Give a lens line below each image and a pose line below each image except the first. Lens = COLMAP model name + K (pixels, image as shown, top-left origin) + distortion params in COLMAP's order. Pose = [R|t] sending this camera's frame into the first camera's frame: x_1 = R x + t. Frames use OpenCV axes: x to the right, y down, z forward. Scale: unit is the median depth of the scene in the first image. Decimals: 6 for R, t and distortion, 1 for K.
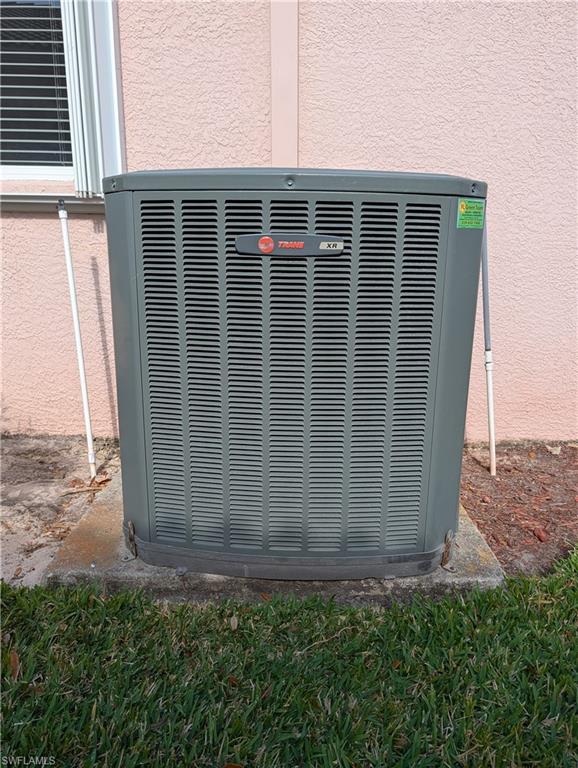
lens RADIAL K [[542.4, 0, 289.4], [0, 542.4, 384.1], [0, 0, 1]] dist [0.008817, -0.000211]
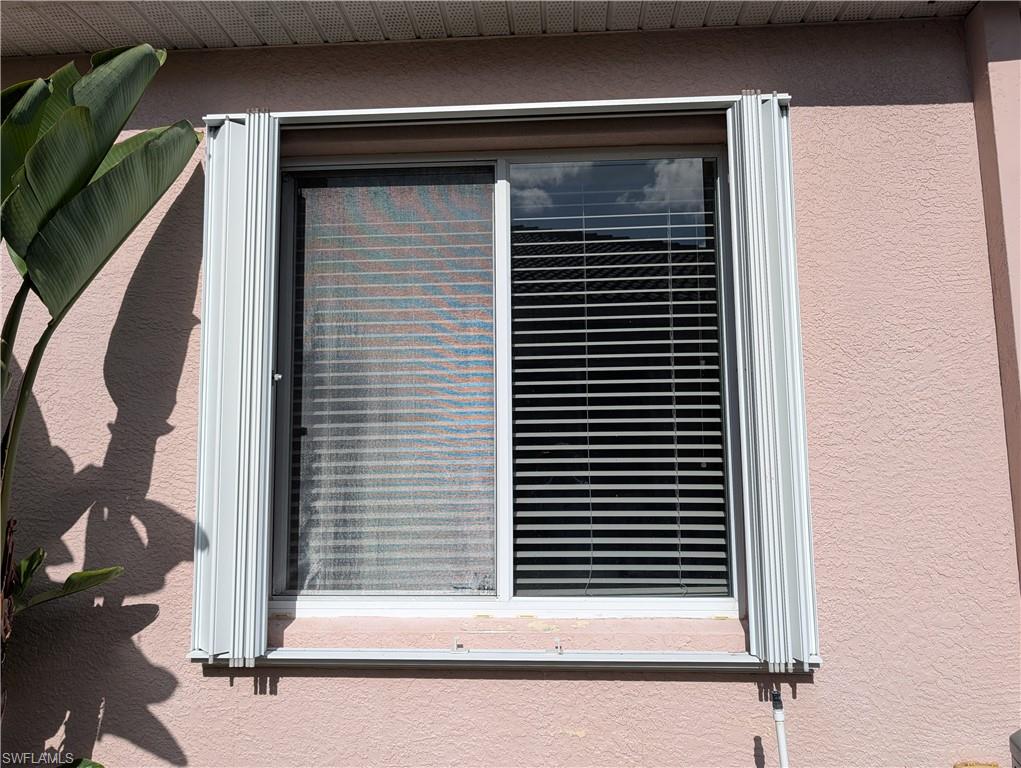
lens RADIAL K [[721.1, 0, 510.3], [0, 721.1, 383.9], [0, 0, 1]] dist [0.008817, -0.000211]
pose [[0.996353, -0.030788, -0.079582, -0.628384], [0.002745, 0.943720, -0.330733, -0.380044], [0.085286, 0.329309, 0.940363, -0.018955]]
